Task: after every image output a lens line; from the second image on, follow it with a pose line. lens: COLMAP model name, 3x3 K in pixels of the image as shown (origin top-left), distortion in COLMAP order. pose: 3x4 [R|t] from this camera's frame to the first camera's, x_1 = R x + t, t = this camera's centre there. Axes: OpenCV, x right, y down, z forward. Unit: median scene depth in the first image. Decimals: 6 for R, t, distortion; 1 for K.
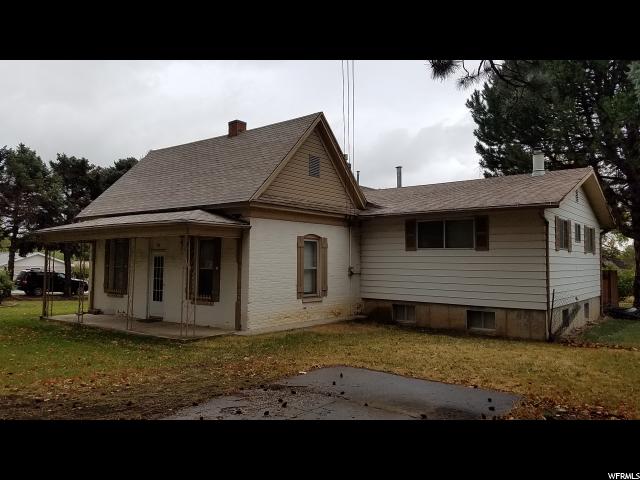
lens RADIAL K [[497.0, 0, 320.0], [0, 497.0, 240.0], [0, 0, 1]] dist [0.001378, -0.001259]
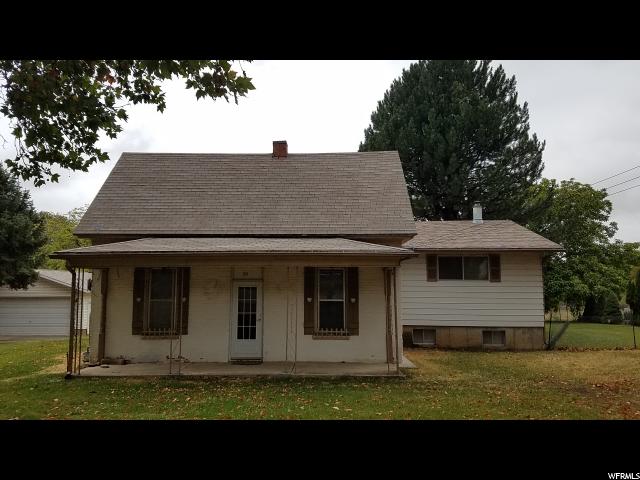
lens RADIAL K [[497.0, 0, 320.0], [0, 497.0, 240.0], [0, 0, 1]] dist [0.001378, -0.001259]
pose [[0.800245, 0.055584, 0.597091, -0.757313], [-0.023669, 0.997847, -0.061169, 0.002630], [-0.599206, 0.034818, 0.799838, 0.243954]]
